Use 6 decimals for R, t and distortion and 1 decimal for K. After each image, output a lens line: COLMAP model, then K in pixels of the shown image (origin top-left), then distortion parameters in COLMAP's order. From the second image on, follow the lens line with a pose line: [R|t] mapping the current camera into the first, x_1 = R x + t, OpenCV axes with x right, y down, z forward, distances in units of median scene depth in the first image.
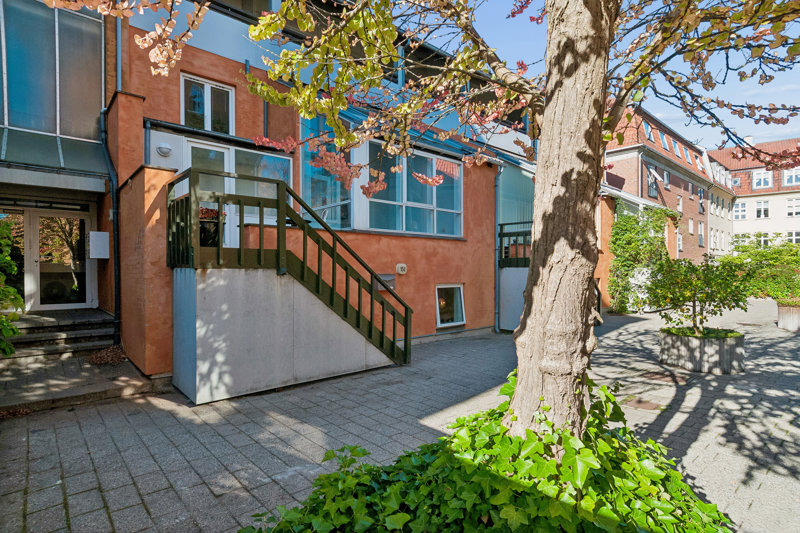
lens RADIAL K [[410.0, 0, 400.0], [0, 410.0, 266.5], [0, 0, 1]] dist [0.001131, -0.000341]
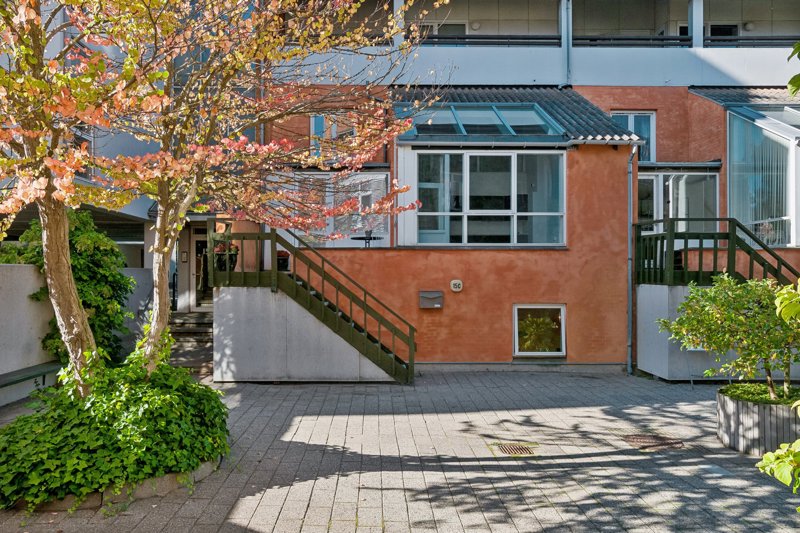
lens RADIAL K [[584.0, 0, 400.0], [0, 584.0, 266.5], [0, 0, 1]] dist [0.011057, 0.005244]
pose [[0.758012, -0.002122, -0.652238, 1.134253], [0.002714, 0.999996, -0.000100, -0.055060], [0.652235, -0.001695, 0.758015, -0.105087]]
